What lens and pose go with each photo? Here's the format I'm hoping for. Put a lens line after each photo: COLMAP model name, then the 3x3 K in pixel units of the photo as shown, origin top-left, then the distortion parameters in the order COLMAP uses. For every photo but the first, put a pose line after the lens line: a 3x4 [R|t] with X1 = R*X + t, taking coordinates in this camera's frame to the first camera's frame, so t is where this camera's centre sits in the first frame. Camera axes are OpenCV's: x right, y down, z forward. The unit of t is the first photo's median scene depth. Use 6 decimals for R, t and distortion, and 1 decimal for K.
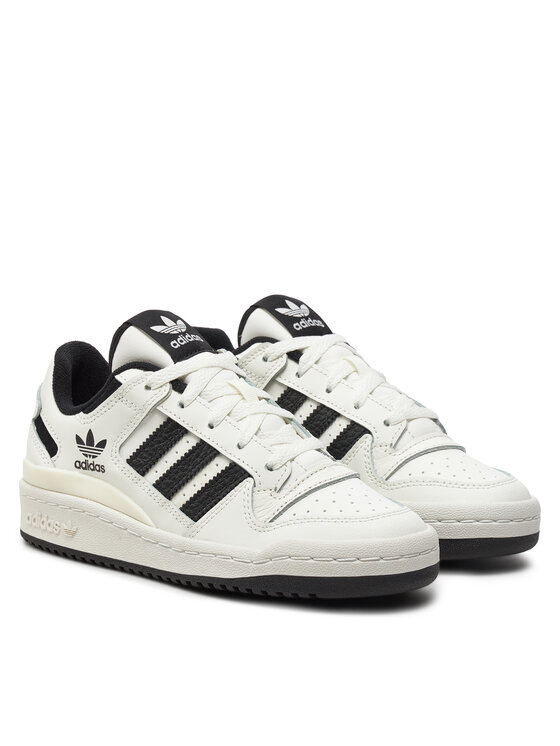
lens RADIAL K [[2754.3, 0, 280.0], [0, 2754.3, 373.0], [0, 0, 1]] dist [-0.147516, 0.478101]
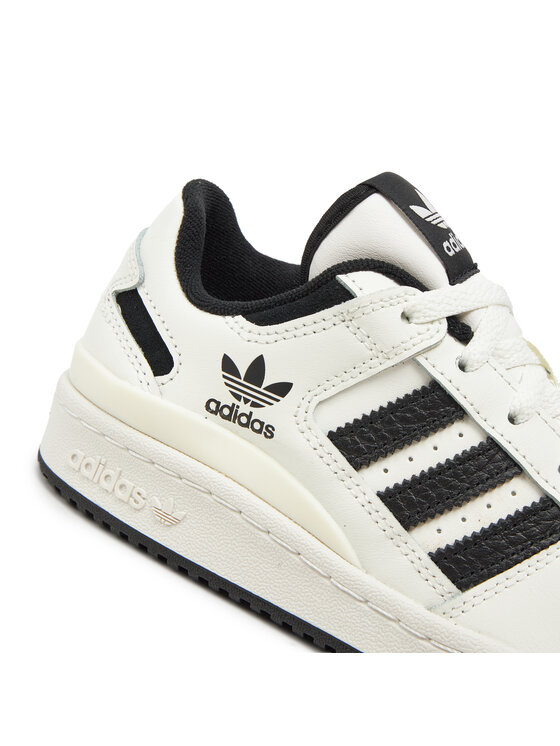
lens RADIAL K [[1106.5, 0, 280.0], [0, 1106.5, 373.0], [0, 0, 1]] dist [-0.020487, -0.025795]
pose [[0.900934, 0.213263, 0.377938, -0.150456], [-0.265379, 0.959841, 0.090994, 0.002670], [-0.343355, -0.182276, 0.921348, 0.802170]]
